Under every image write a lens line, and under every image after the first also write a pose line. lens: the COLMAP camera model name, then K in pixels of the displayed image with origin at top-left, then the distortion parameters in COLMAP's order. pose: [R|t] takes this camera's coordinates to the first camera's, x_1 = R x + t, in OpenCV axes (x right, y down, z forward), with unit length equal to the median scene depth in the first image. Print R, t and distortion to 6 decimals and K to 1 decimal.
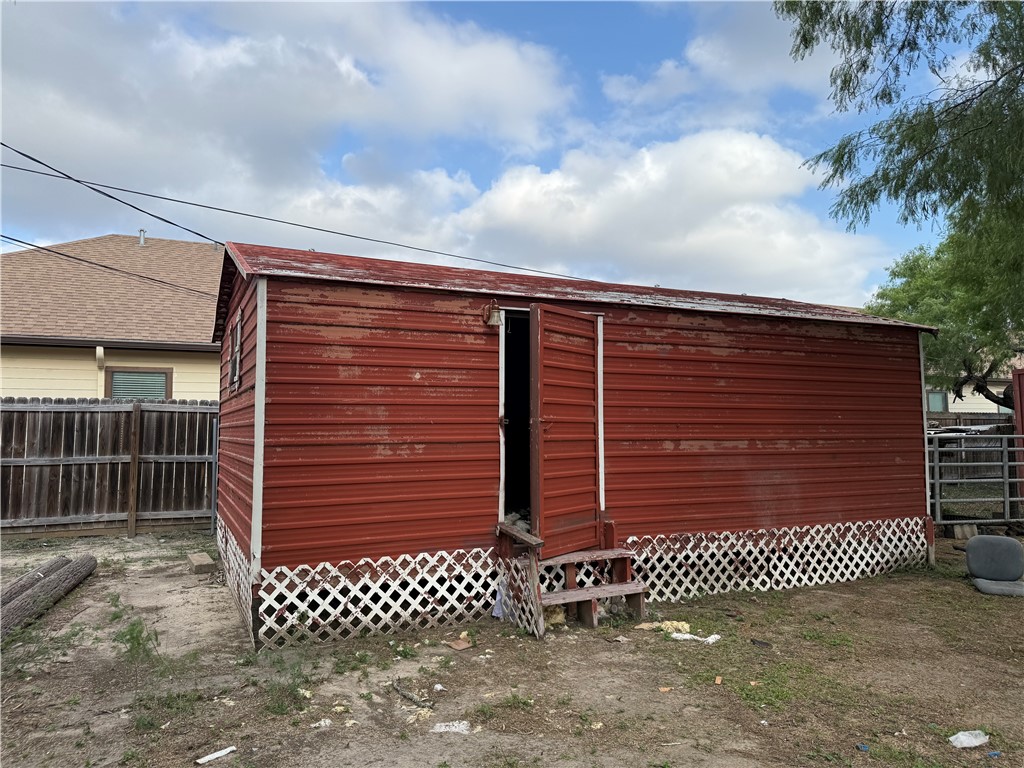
lens RADIAL K [[727.0, 0, 507.0], [0, 727.0, 365.5], [0, 0, 1]] dist [0.050655, -0.063845]
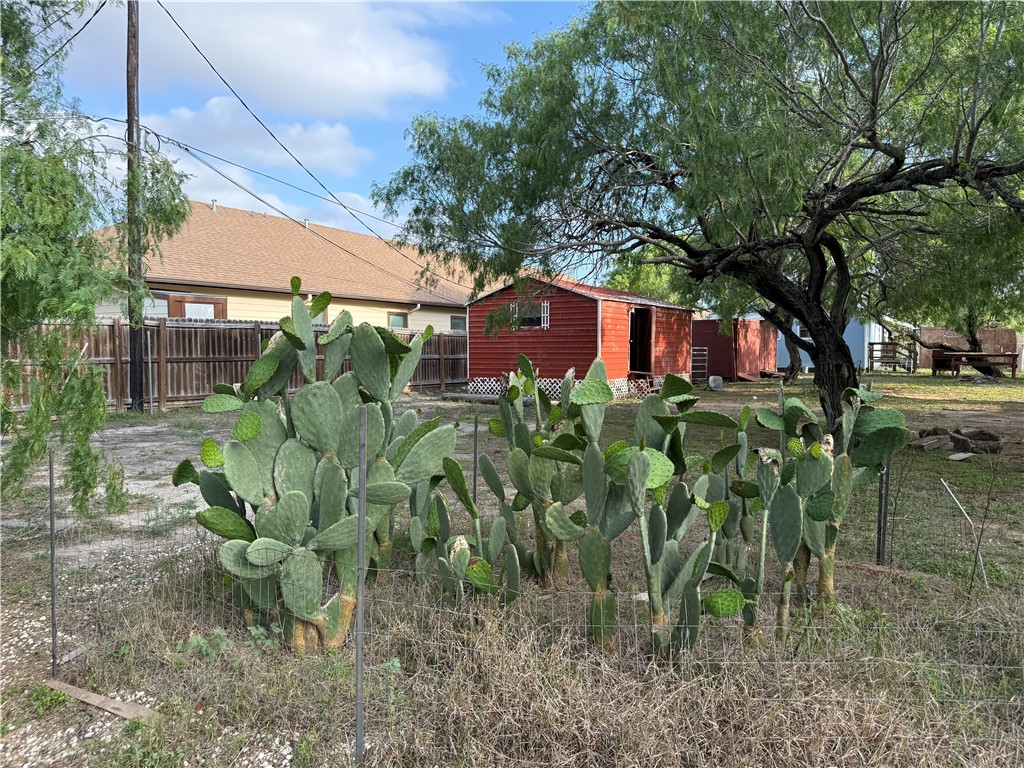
lens RADIAL K [[716.7, 0, 512.0], [0, 716.7, 384.0], [0, 0, 1]] dist [0.047075, -0.061486]
pose [[0.849945, -0.019993, 0.526492, -2.268391], [-0.055113, 0.990424, 0.126581, -0.118673], [-0.523981, -0.136604, 0.840704, -1.562975]]
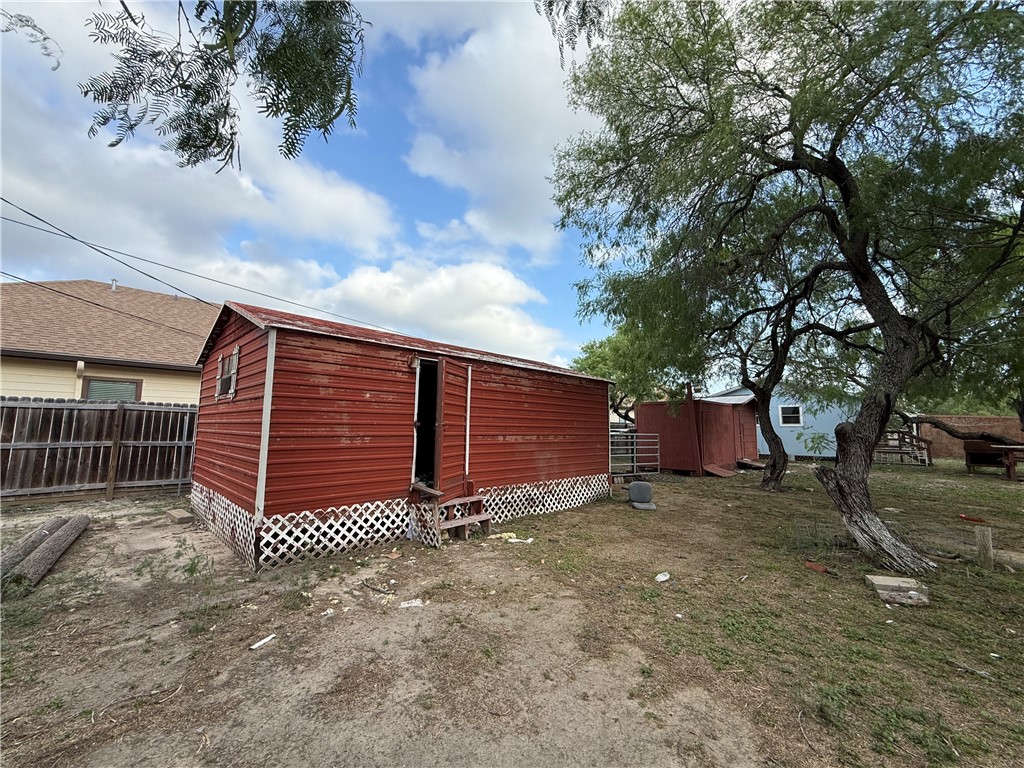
lens RADIAL K [[413.0, 0, 509.3], [0, 413.0, 385.1], [0, 0, 1]] dist [0.000799, 0.000052]
pose [[0.937443, 0.051528, 0.344305, -0.143092], [-0.046928, 0.998663, -0.021688, -0.003898], [-0.344962, 0.004174, 0.938607, 0.008905]]
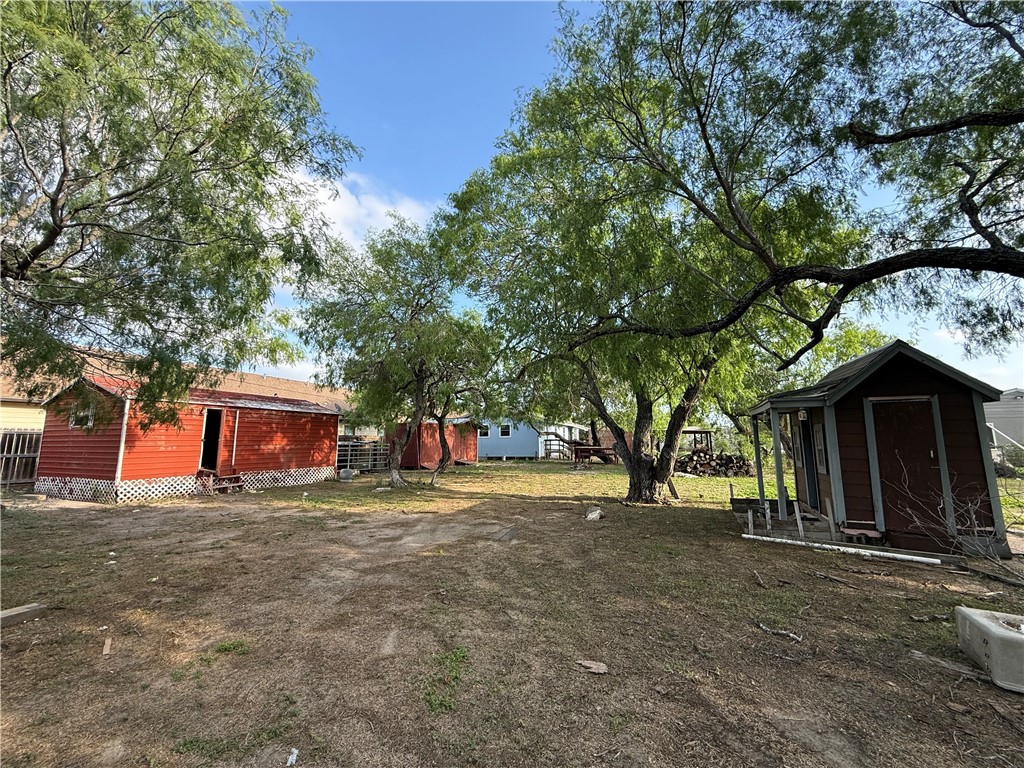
lens RADIAL K [[413.0, 0, 509.3], [0, 413.0, 385.1], [0, 0, 1]] dist [0.000799, 0.000052]
pose [[0.738931, 0.095537, 0.666974, -0.279407], [-0.065719, 0.995396, -0.069771, -0.151219], [-0.670569, 0.007723, 0.741807, -1.546534]]
